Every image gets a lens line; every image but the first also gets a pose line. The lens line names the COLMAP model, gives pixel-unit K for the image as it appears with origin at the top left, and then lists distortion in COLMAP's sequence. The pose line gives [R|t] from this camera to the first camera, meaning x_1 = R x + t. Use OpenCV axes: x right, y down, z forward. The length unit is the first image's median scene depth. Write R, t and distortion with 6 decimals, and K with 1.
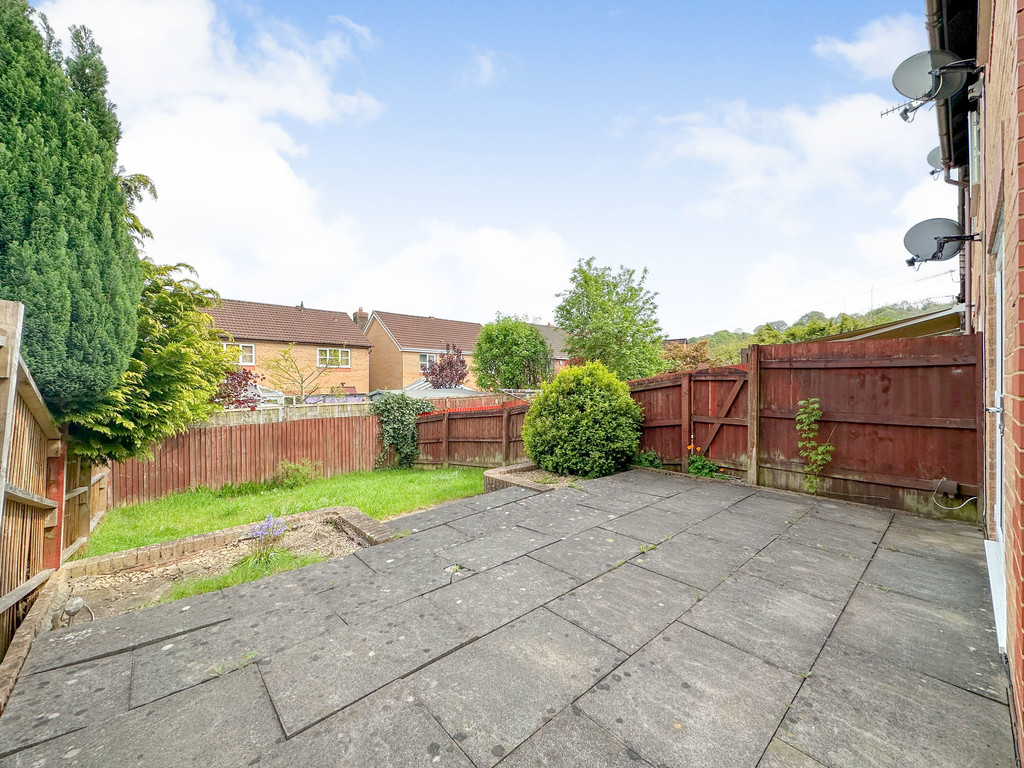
lens RADIAL K [[406.8, 0, 510.8], [0, 406.8, 383.2], [0, 0, 1]] dist [-0.002325, 0.000145]
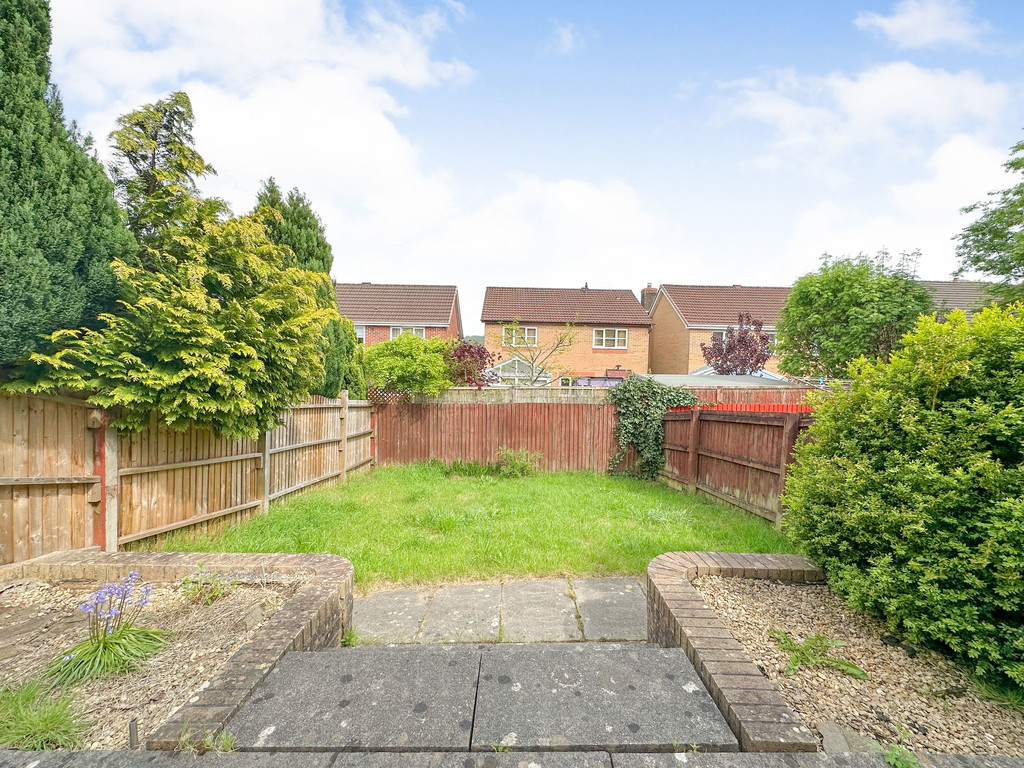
lens RADIAL K [[406.8, 0, 510.8], [0, 406.8, 383.2], [0, 0, 1]] dist [-0.002325, 0.000145]
pose [[0.739754, 0.047742, -0.671182, 0.057511], [-0.023084, 0.998693, 0.045597, 0.005816], [0.672482, -0.018237, 0.739889, 0.304713]]
